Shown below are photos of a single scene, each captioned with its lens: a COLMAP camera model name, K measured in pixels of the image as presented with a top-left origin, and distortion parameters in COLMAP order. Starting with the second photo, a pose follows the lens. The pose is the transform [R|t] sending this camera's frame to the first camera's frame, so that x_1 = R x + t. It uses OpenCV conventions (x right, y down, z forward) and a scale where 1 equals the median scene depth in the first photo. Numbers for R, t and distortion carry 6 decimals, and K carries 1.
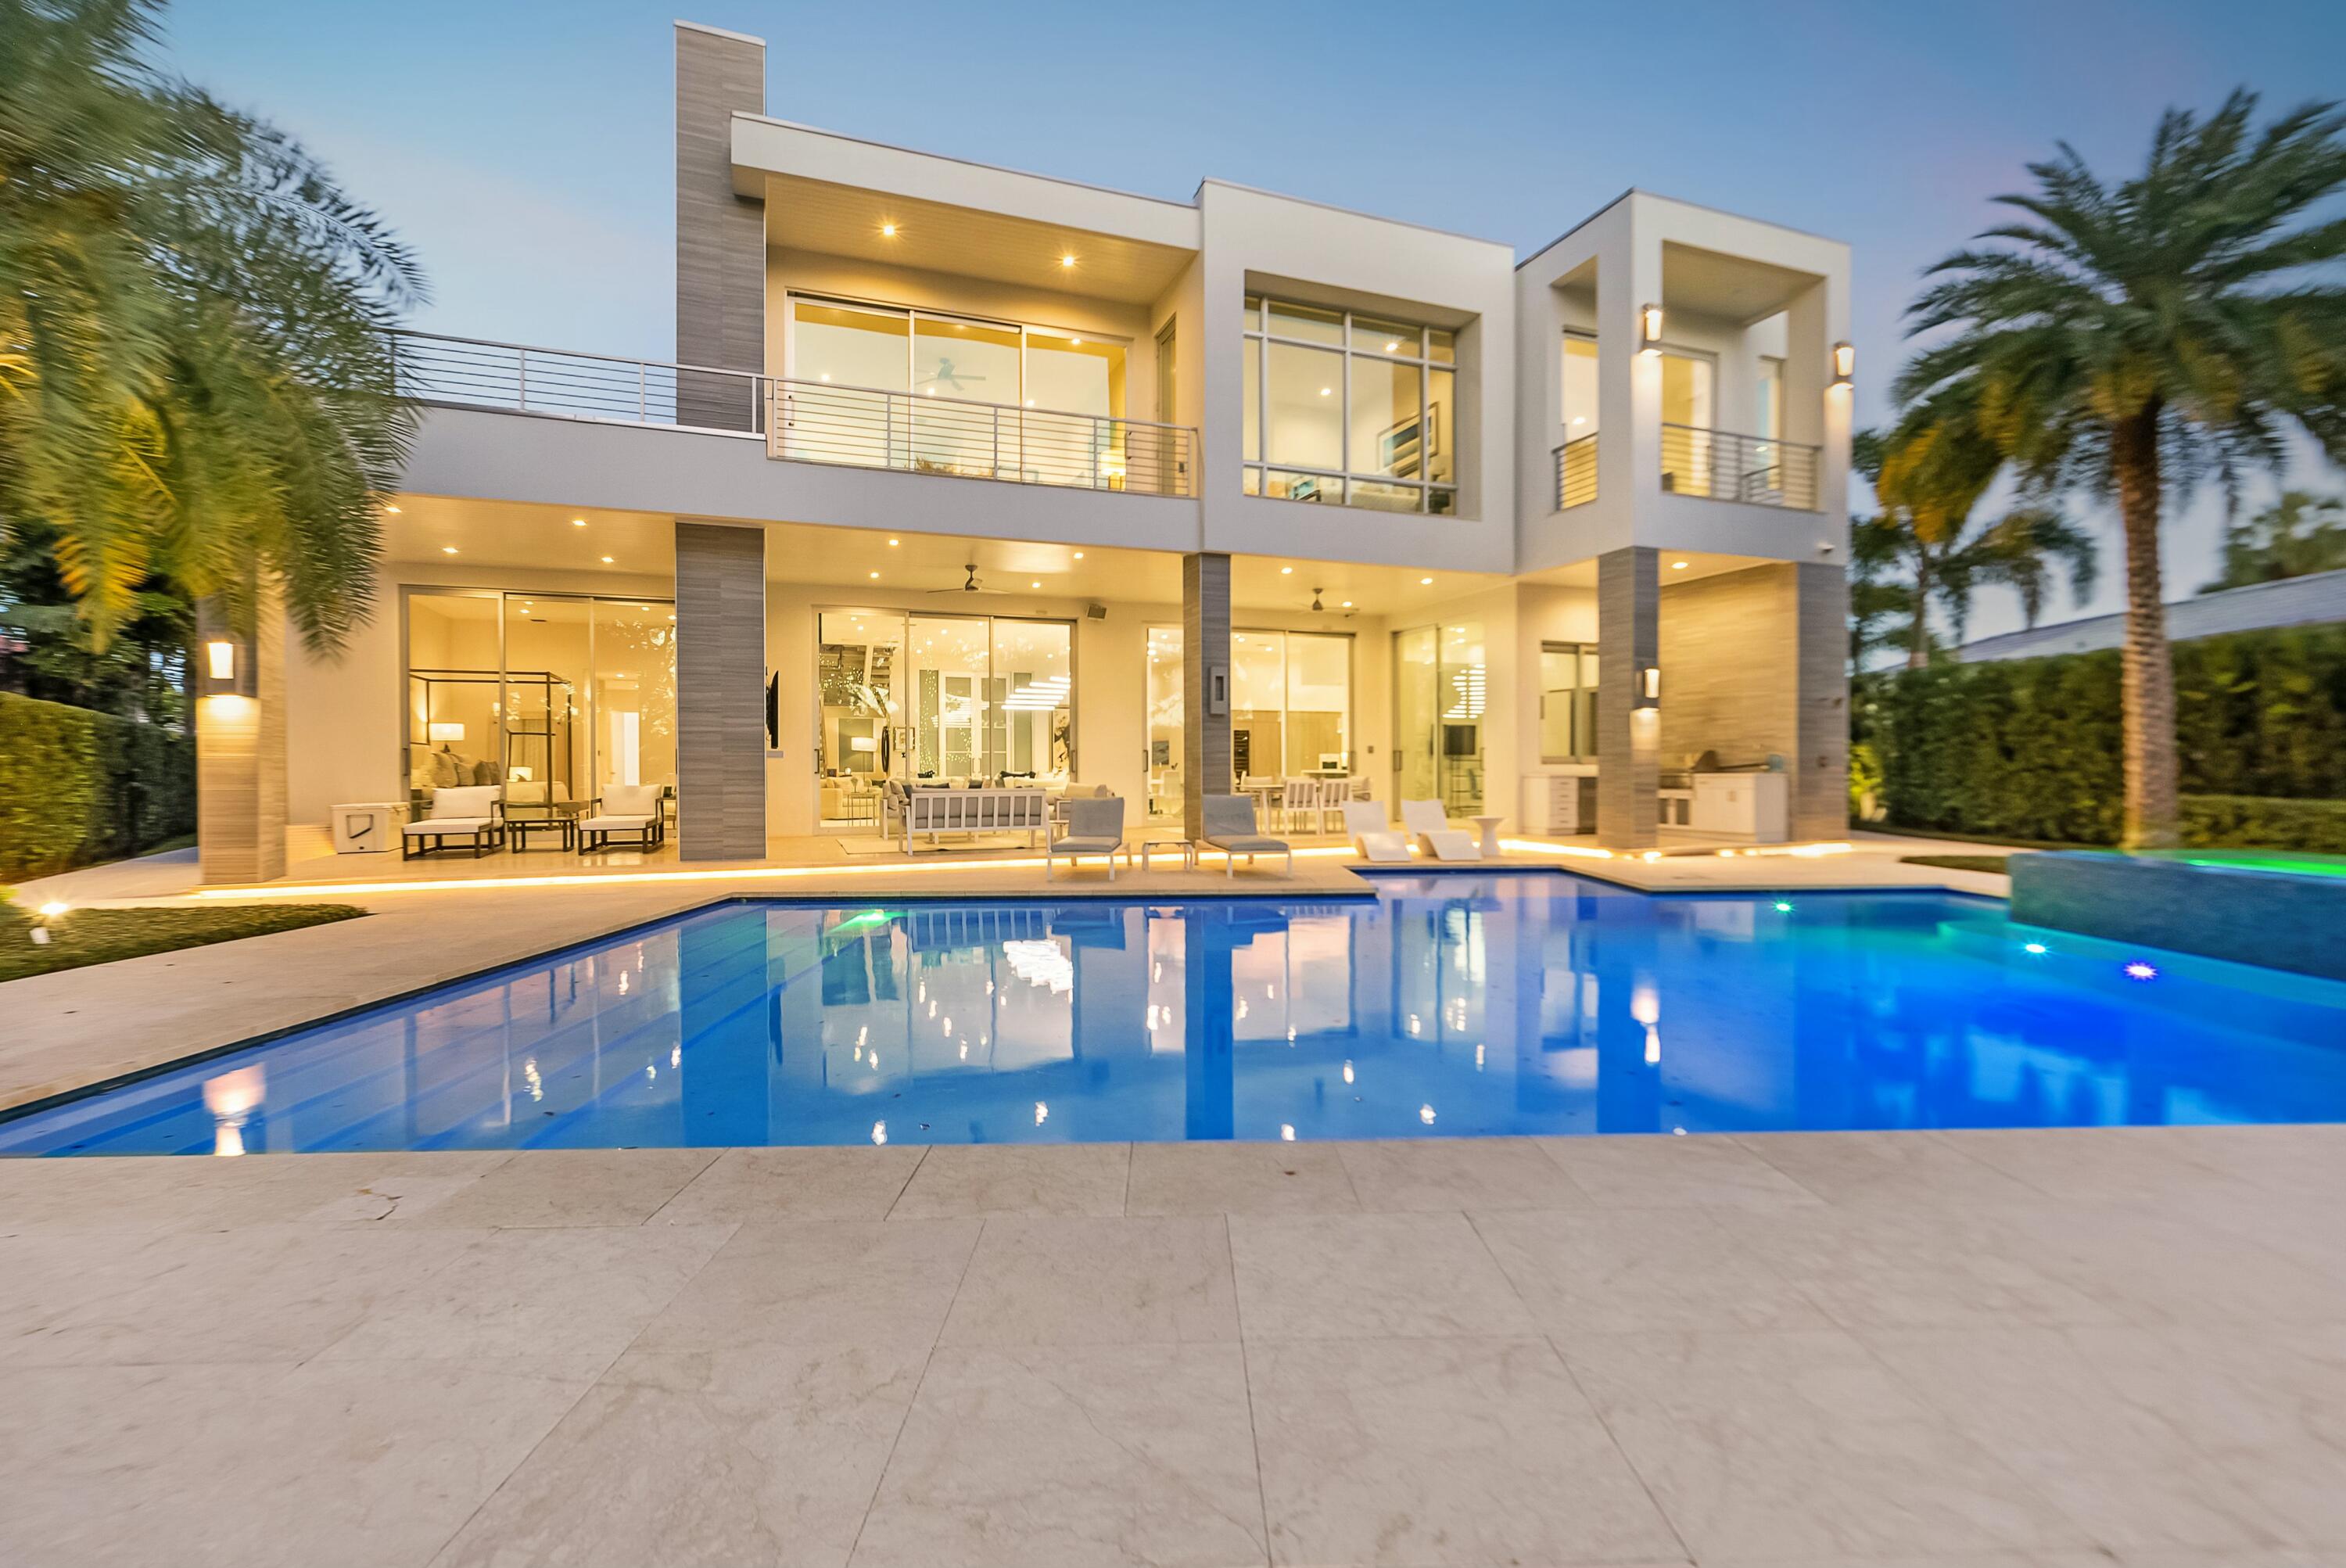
lens RADIAL K [[1085.3, 0, 1182.9], [0, 1085.3, 776.2], [0, 0, 1]] dist [-0.001461, 0.001126]
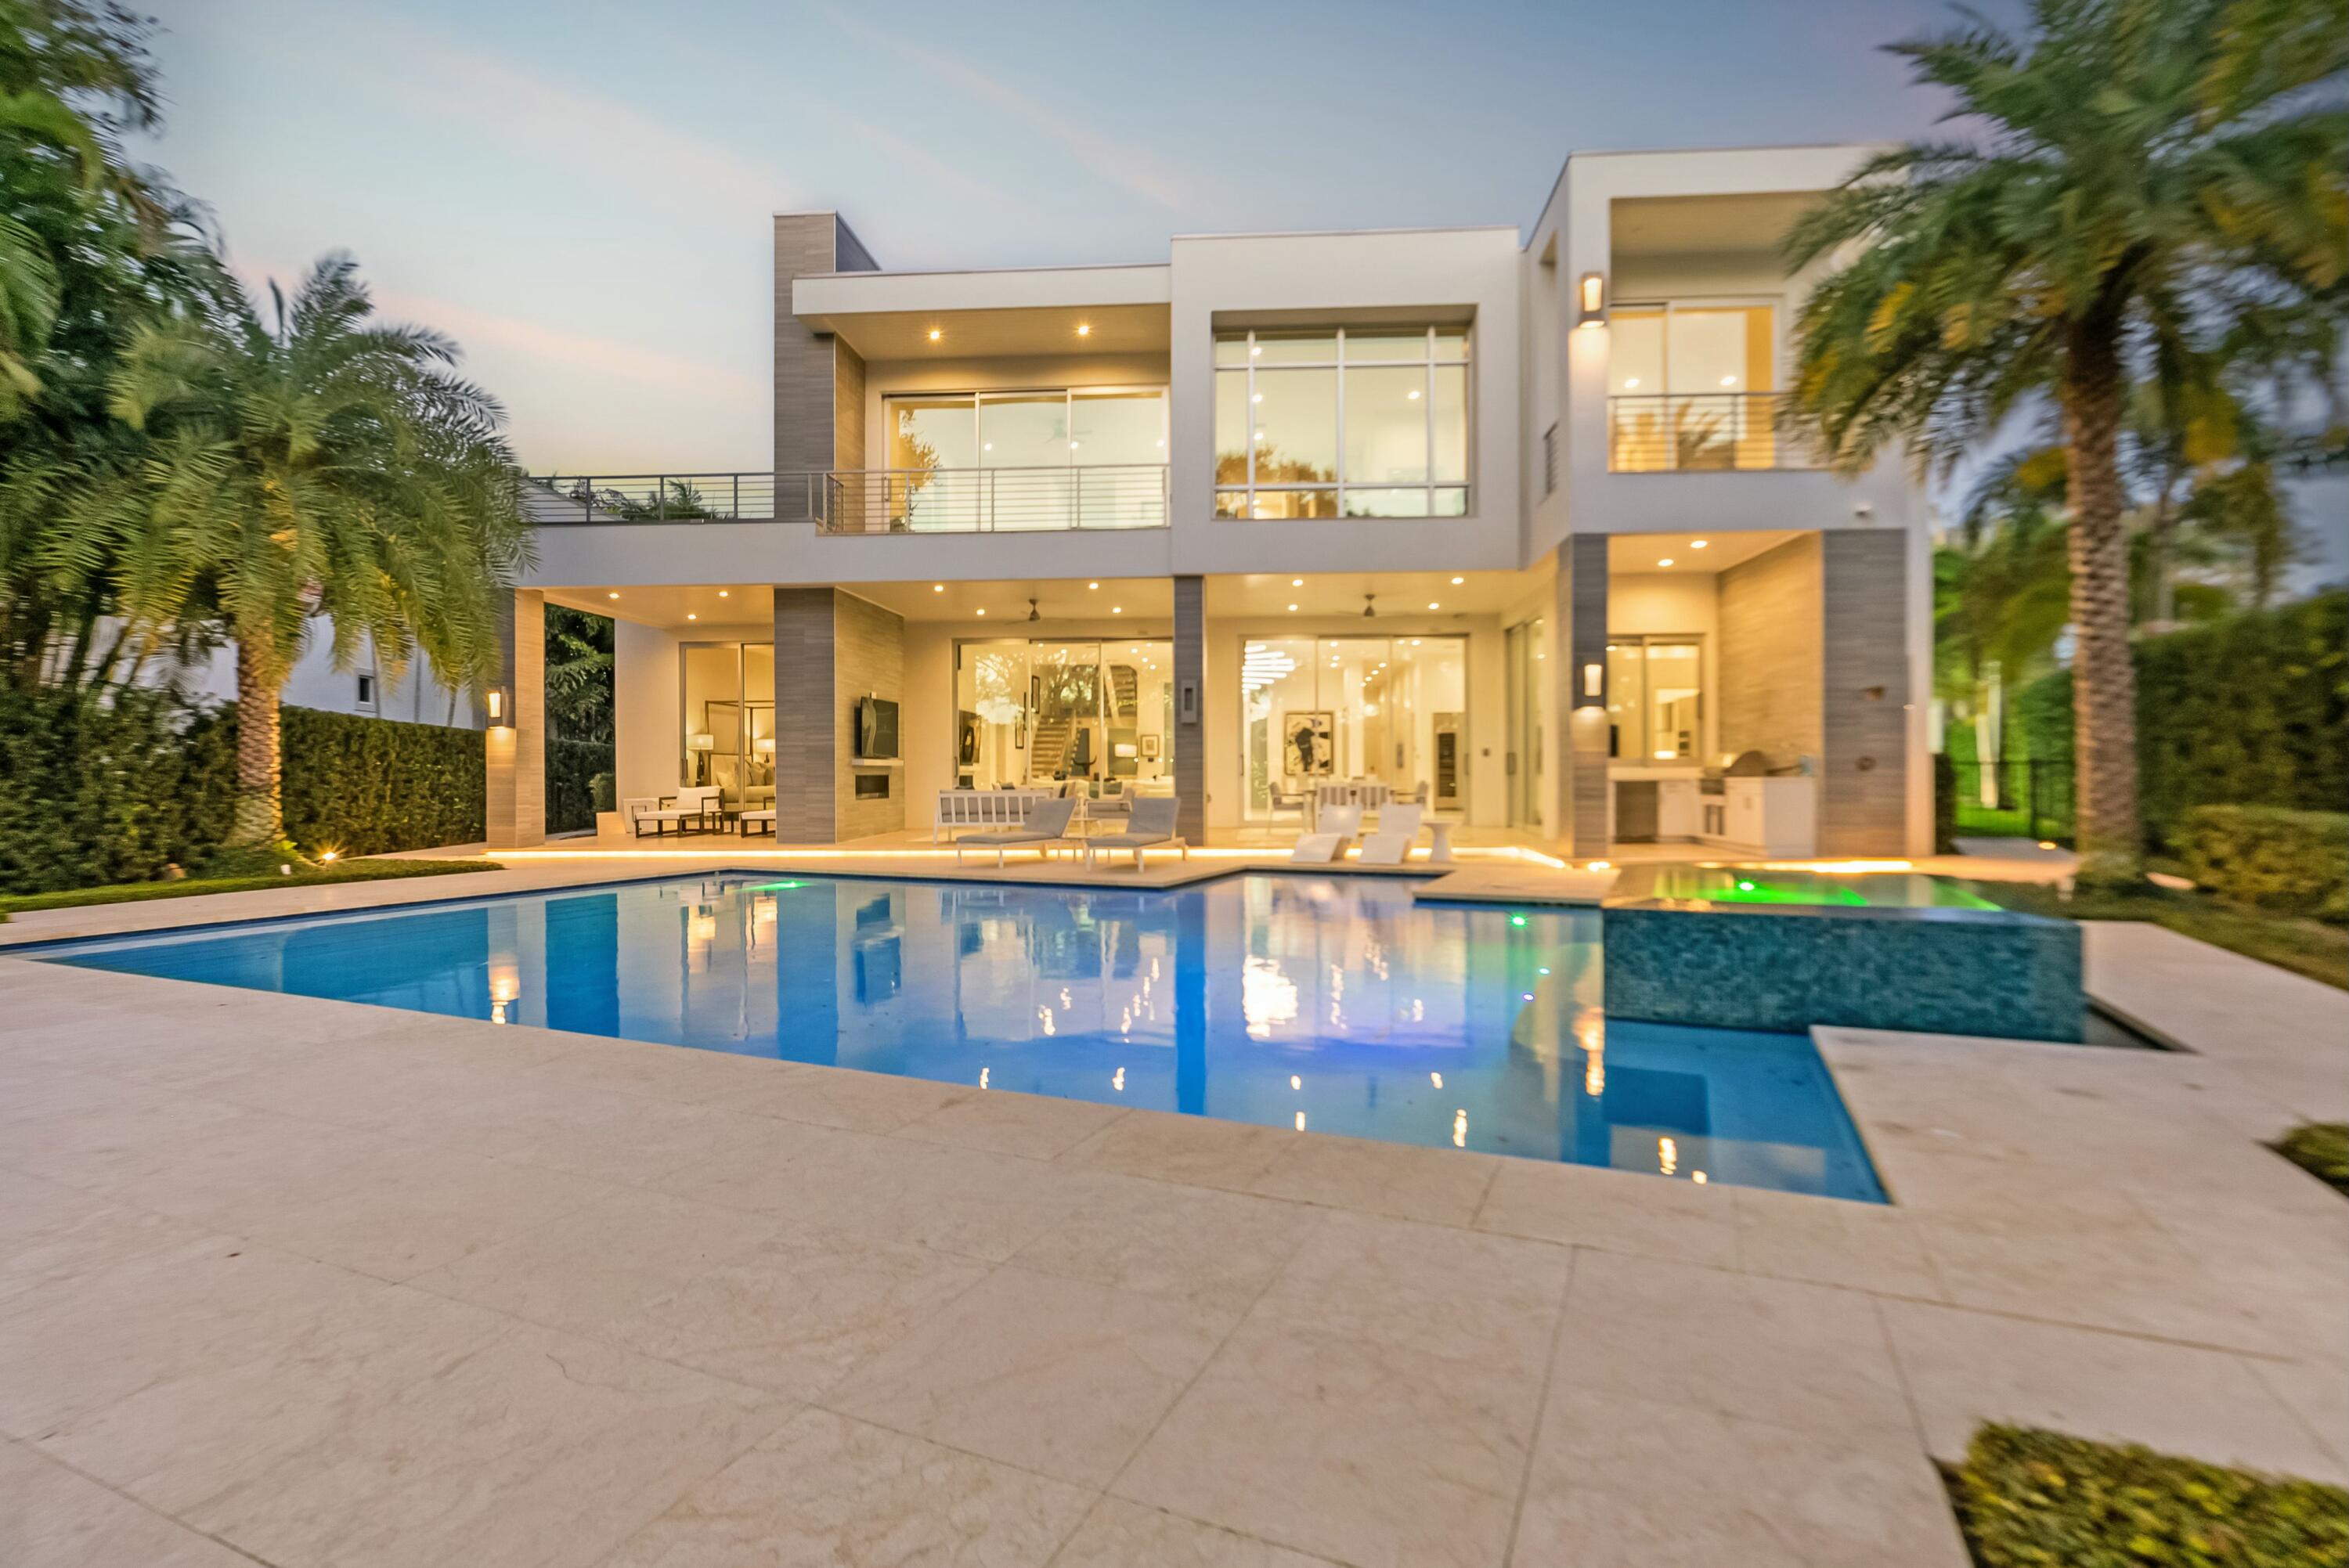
lens RADIAL K [[1086.5, 0, 1184.5], [0, 1086.5, 776.2], [0, 0, 1]] dist [-0.001461, 0.001126]
pose [[0.903292, -0.000291, -0.429027, 0.500430], [-0.000820, 0.999997, -0.002404, -0.001041], [0.429026, 0.002523, 0.903289, 0.011806]]
